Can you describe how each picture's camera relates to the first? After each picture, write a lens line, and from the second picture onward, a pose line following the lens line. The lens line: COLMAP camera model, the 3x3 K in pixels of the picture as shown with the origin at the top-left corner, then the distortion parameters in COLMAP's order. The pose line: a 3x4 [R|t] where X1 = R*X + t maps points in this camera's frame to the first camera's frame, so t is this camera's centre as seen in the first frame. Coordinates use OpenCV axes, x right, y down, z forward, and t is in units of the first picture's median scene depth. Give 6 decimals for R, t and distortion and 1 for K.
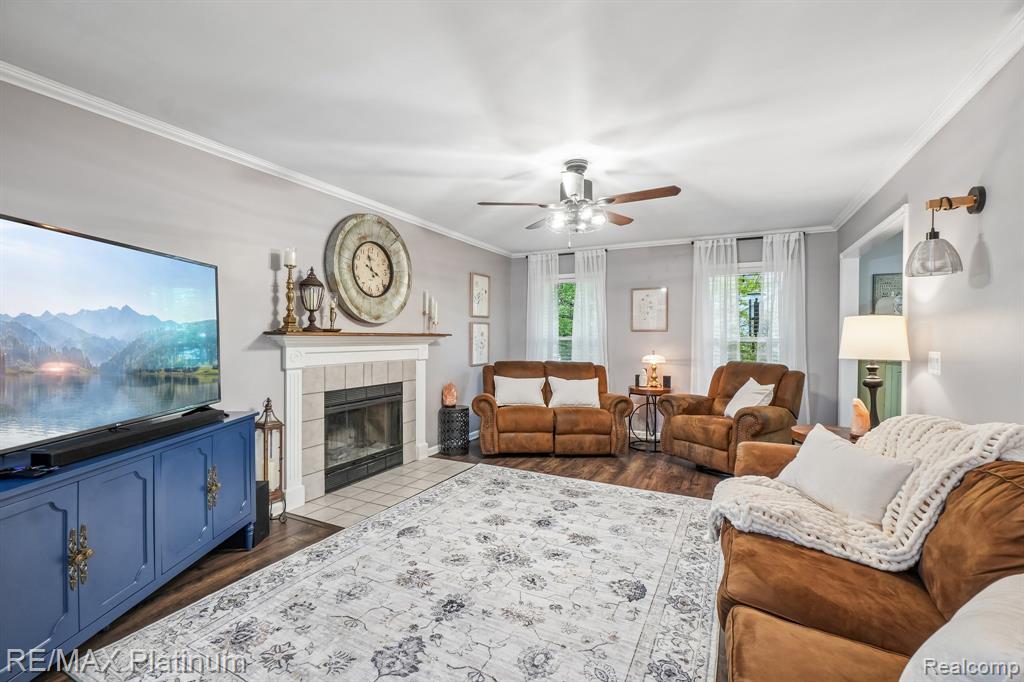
lens RADIAL K [[442.0, 0, 512.0], [0, 442.0, 341.0], [0, 0, 1]] dist [-0.000264, 0.000276]
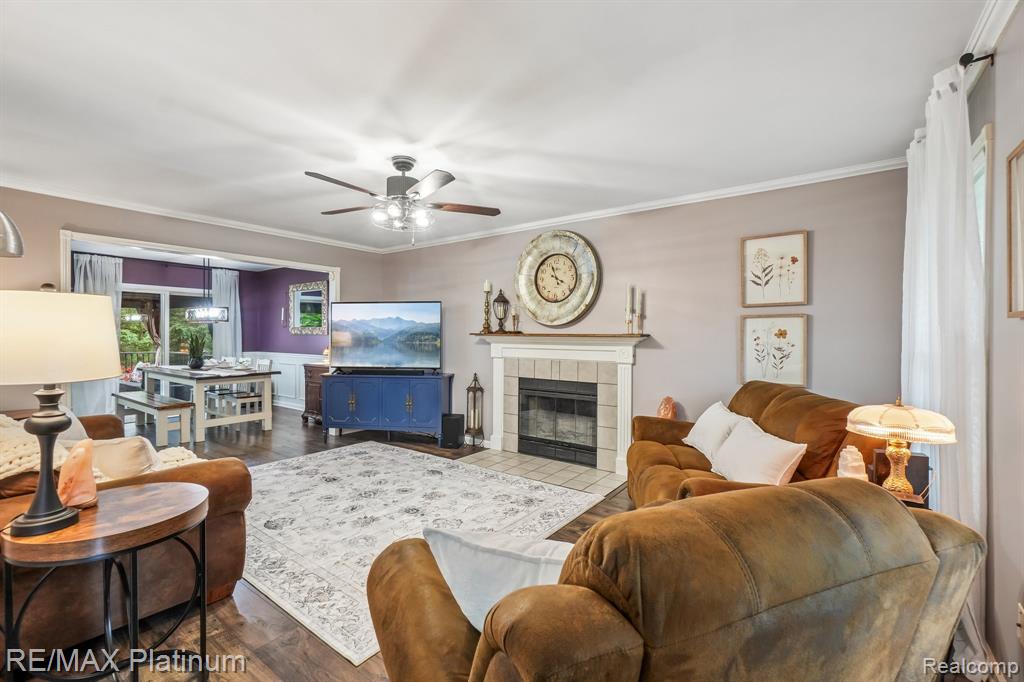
lens RADIAL K [[442.0, 0, 512.0], [0, 442.0, 341.0], [0, 0, 1]] dist [-0.000264, 0.000276]
pose [[-0.165667, 0.005666, -0.986166, 0.819059], [-0.018130, 0.999797, 0.008790, -0.007371], [0.986015, 0.019336, -0.165530, 1.068769]]
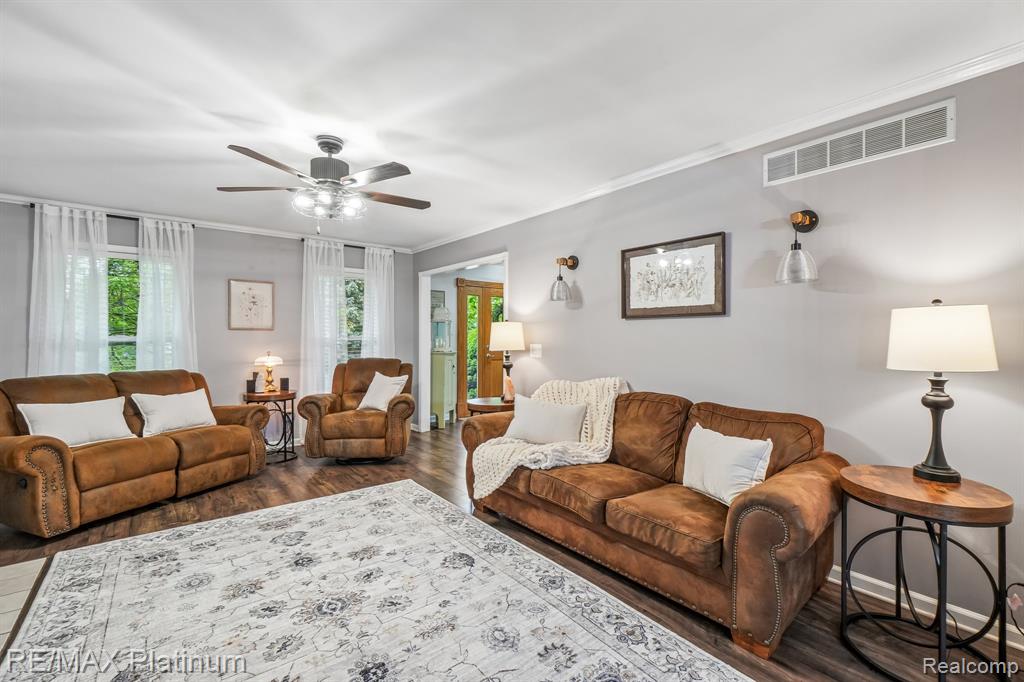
lens RADIAL K [[446.8, 0, 512.0], [0, 446.8, 341.0], [0, 0, 1]] dist [-0.003503, 0.000245]
pose [[0.413834, -0.012224, 0.910270, -0.396112], [0.010634, 0.999907, 0.008593, -0.002534], [-0.910290, 0.006124, 0.413926, 0.226765]]
